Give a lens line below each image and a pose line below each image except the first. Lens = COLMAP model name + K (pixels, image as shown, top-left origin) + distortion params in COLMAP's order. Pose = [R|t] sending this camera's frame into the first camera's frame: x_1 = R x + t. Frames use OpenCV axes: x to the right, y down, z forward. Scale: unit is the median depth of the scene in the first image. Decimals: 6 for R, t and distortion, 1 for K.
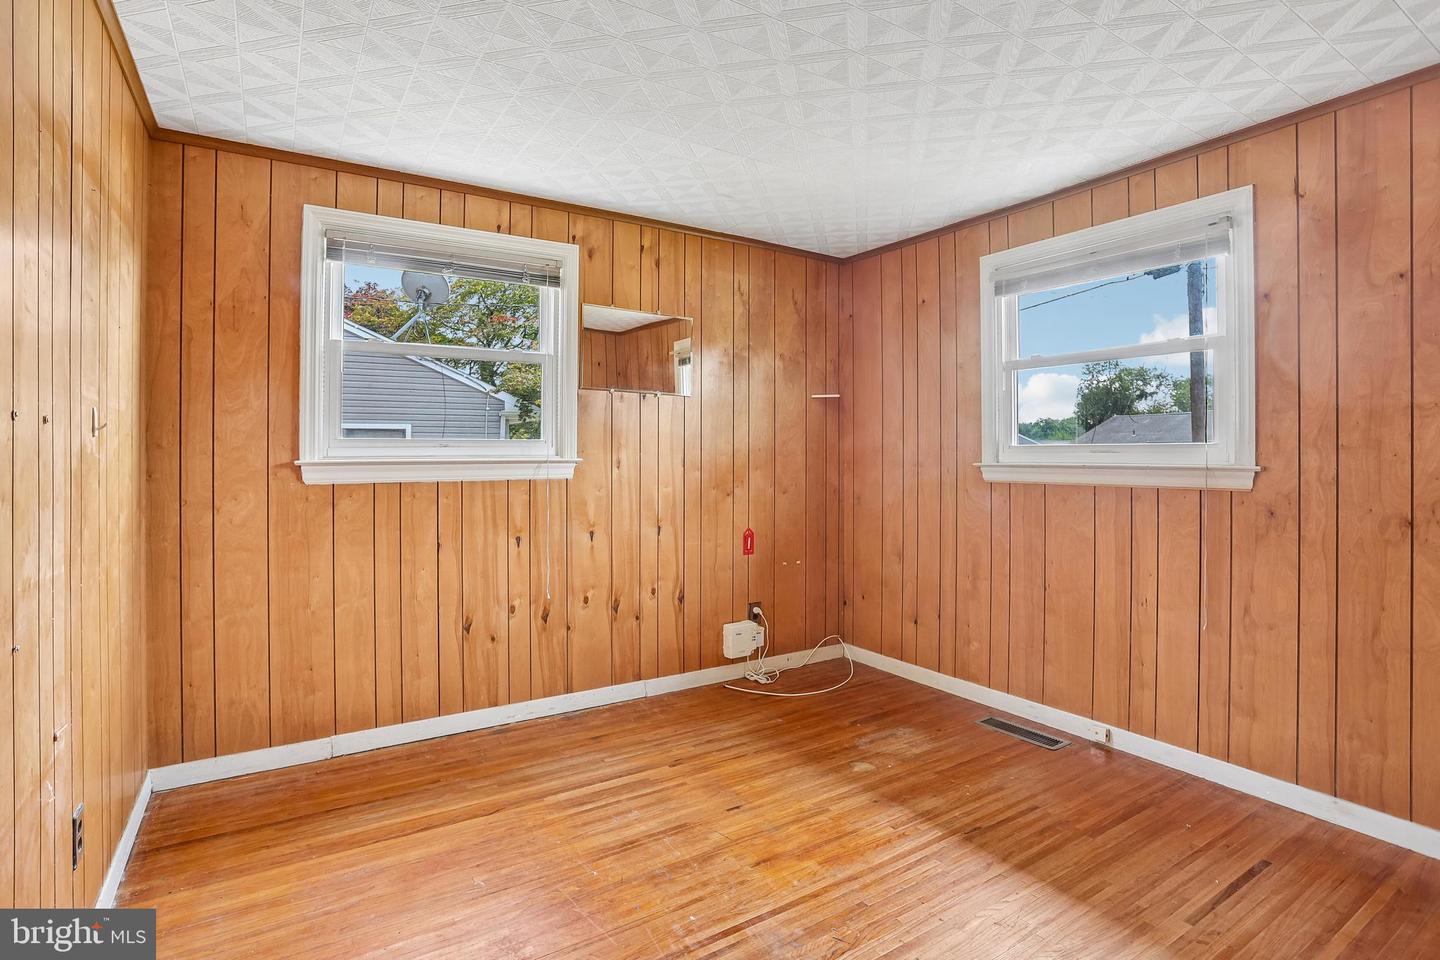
lens RADIAL K [[715.3, 0, 698.4], [0, 715.3, 459.0], [0, 0, 1]] dist [-0.071751, 0.034070]
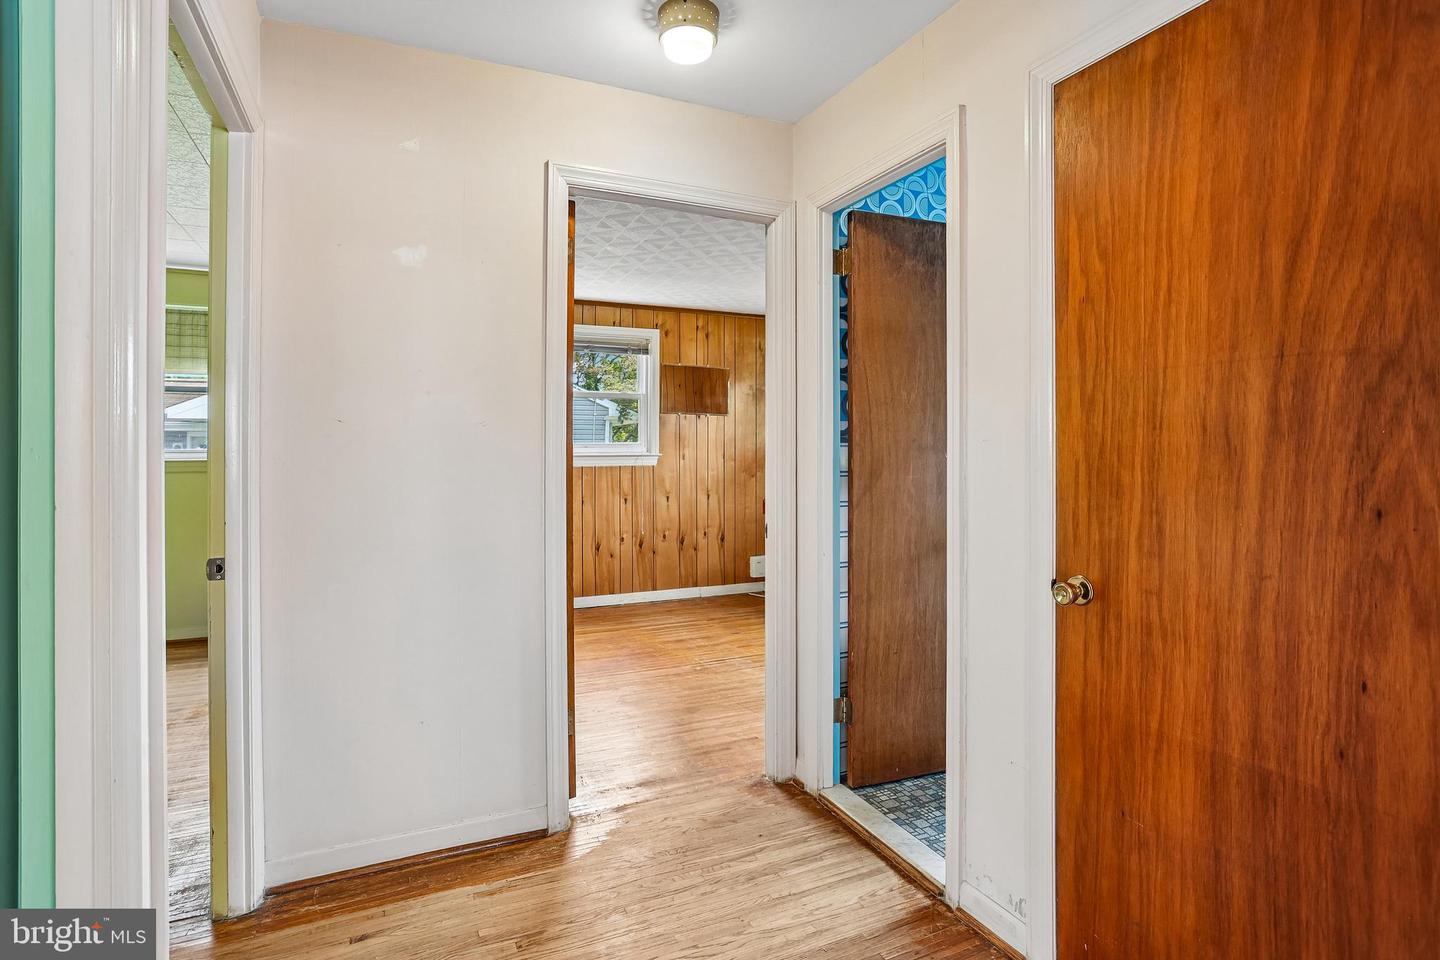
lens RADIAL K [[701.5, 0, 703.2], [0, 701.5, 457.3], [0, 0, 1]] dist [-0.082856, 0.043111]
pose [[0.992286, -0.002287, -0.123948, 0.141978], [0.002401, 0.999997, 0.000771, 0.006754], [0.123945, -0.001063, 0.992288, -0.649546]]
